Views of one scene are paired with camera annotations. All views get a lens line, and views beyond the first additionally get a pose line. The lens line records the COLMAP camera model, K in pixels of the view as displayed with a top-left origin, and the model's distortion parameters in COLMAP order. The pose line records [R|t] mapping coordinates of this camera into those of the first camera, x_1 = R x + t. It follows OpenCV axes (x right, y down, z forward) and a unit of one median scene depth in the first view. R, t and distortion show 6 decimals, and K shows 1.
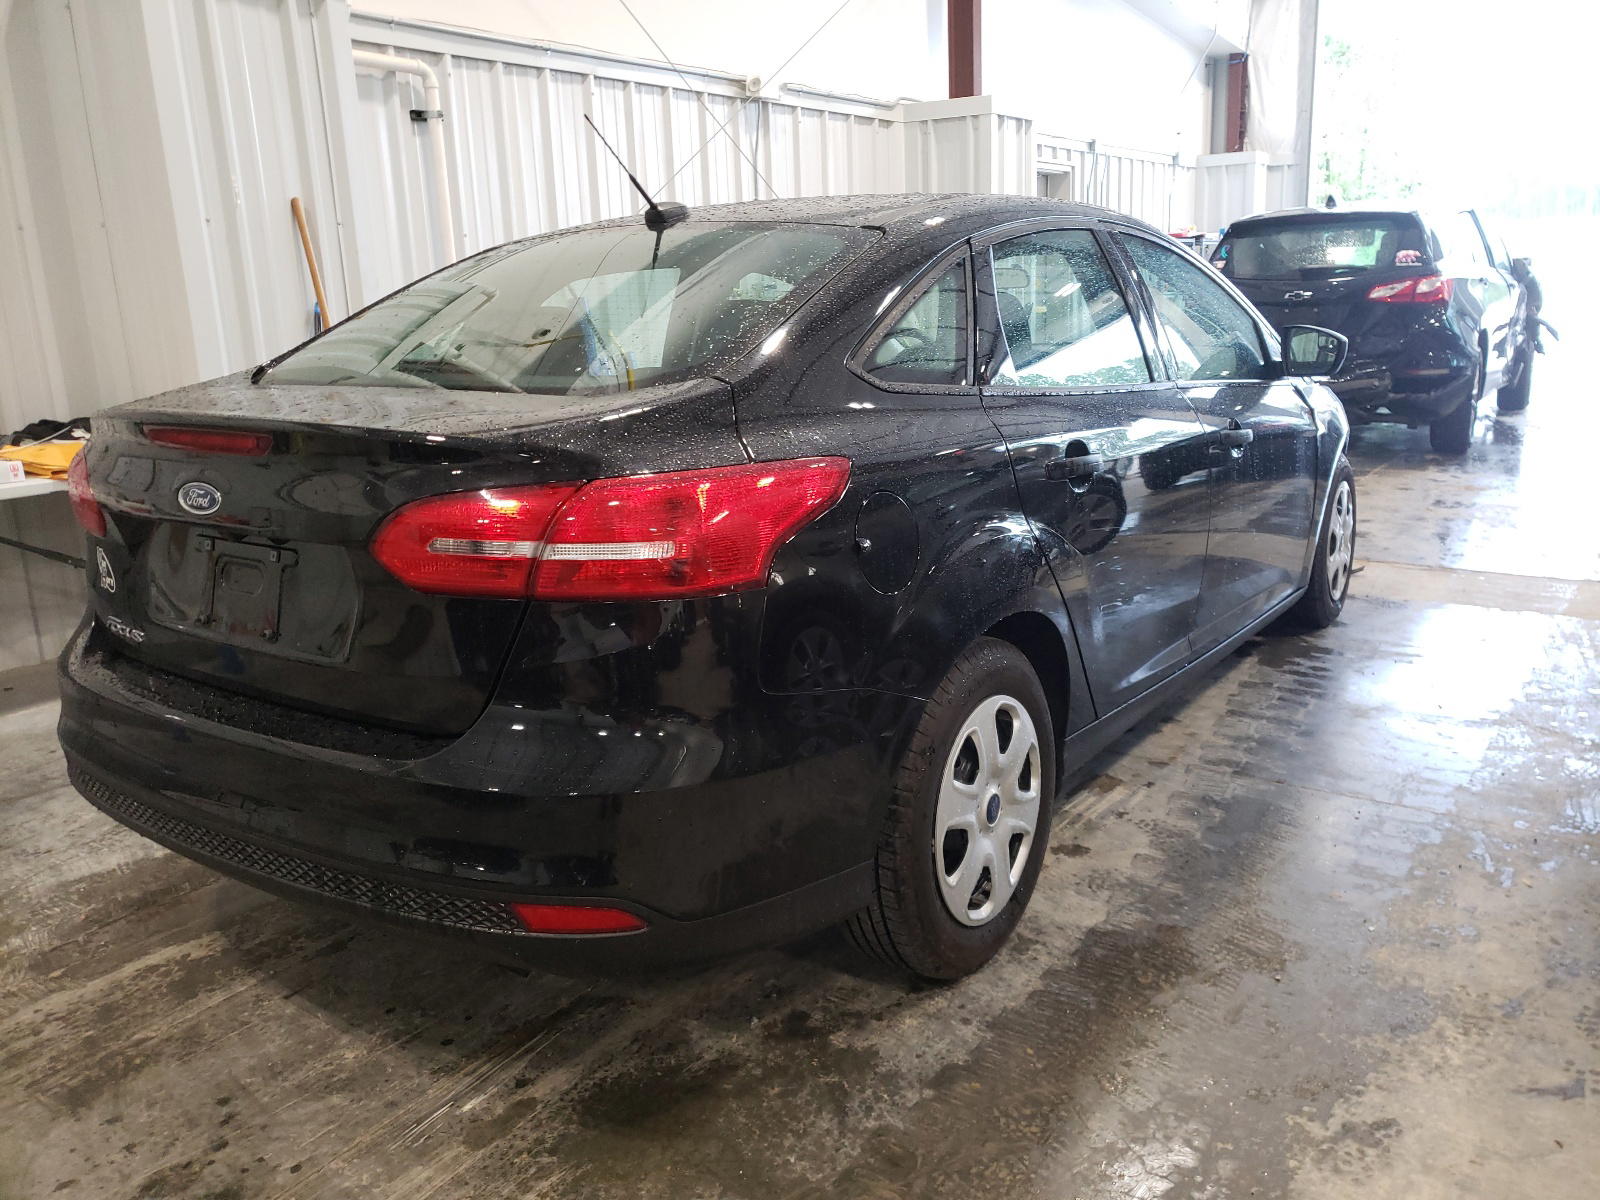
lens RADIAL K [[1271.4, 0, 800.0], [0, 1271.4, 600.0], [0, 0, 1]] dist [-0.000385, -0.002005]
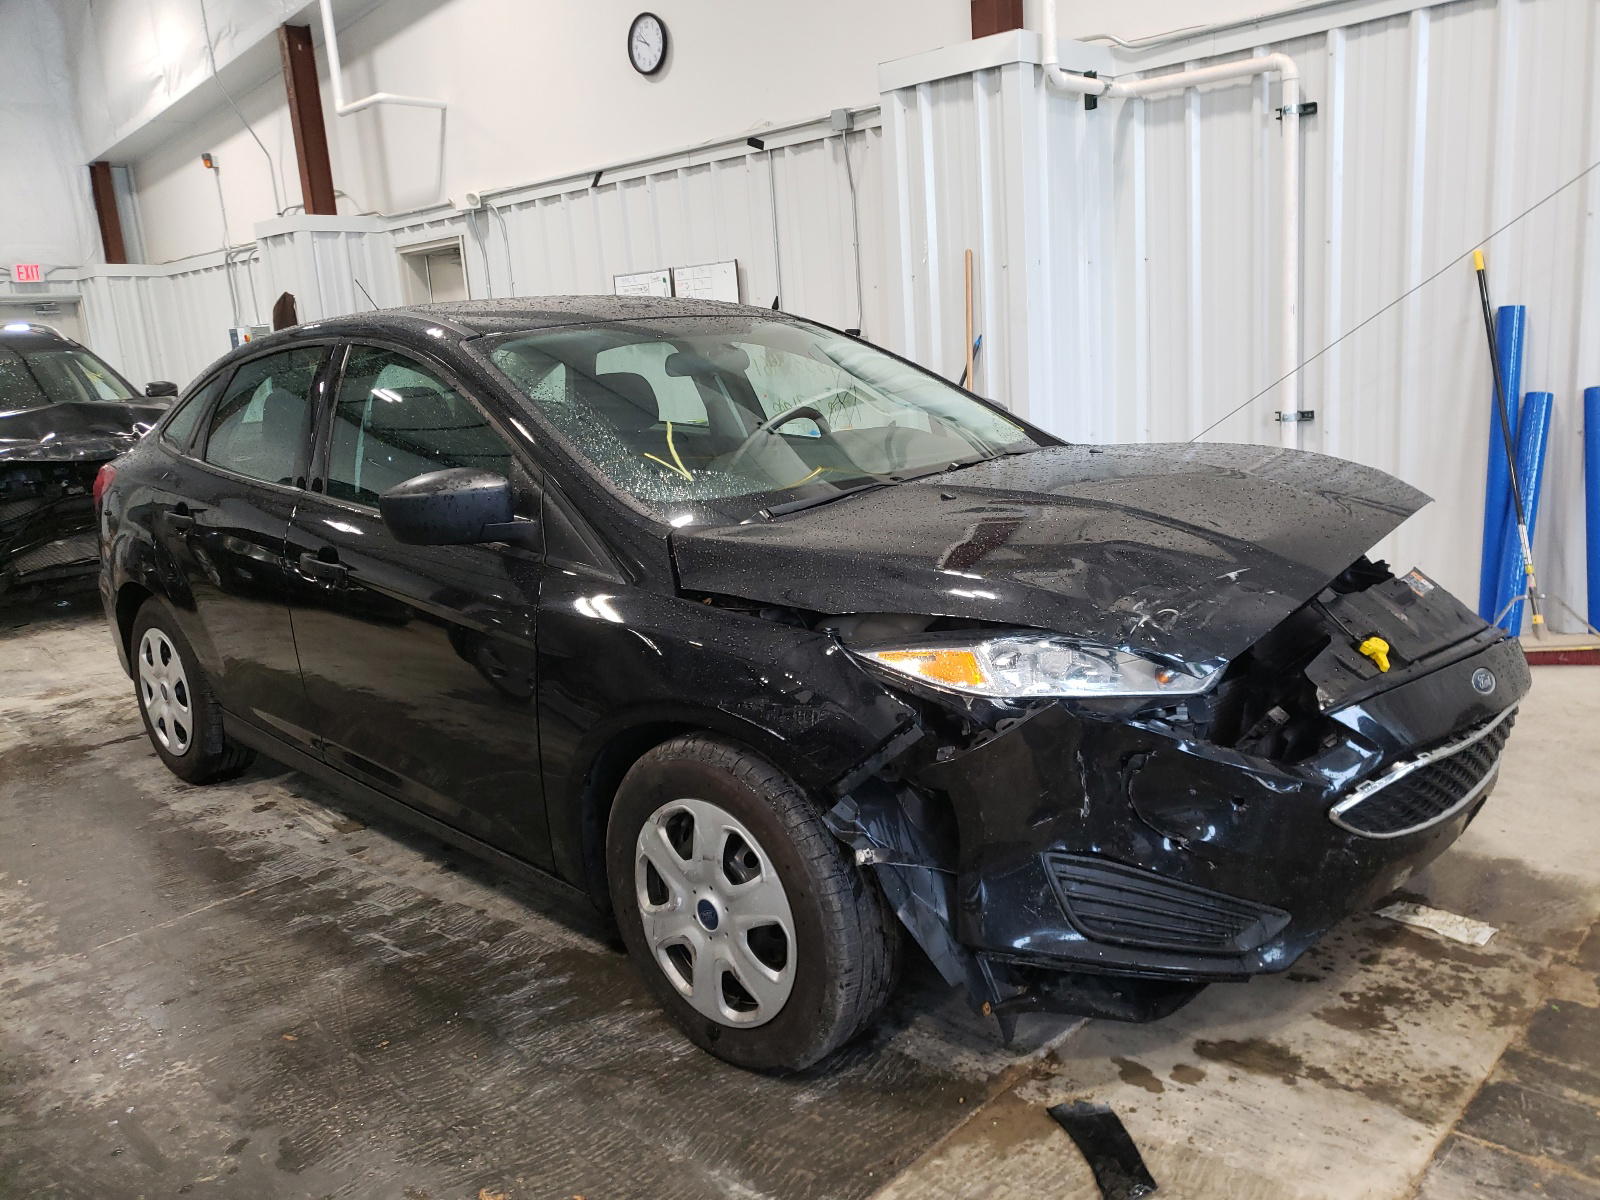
lens RADIAL K [[1271.4, 0, 800.0], [0, 1271.4, 600.0], [0, 0, 1]] dist [-0.000385, -0.002005]
pose [[-0.175779, 0.227249, -0.957841, 0.973034], [-0.181319, 0.948870, 0.258395, -0.323969], [0.967587, 0.219096, -0.125587, 1.222989]]
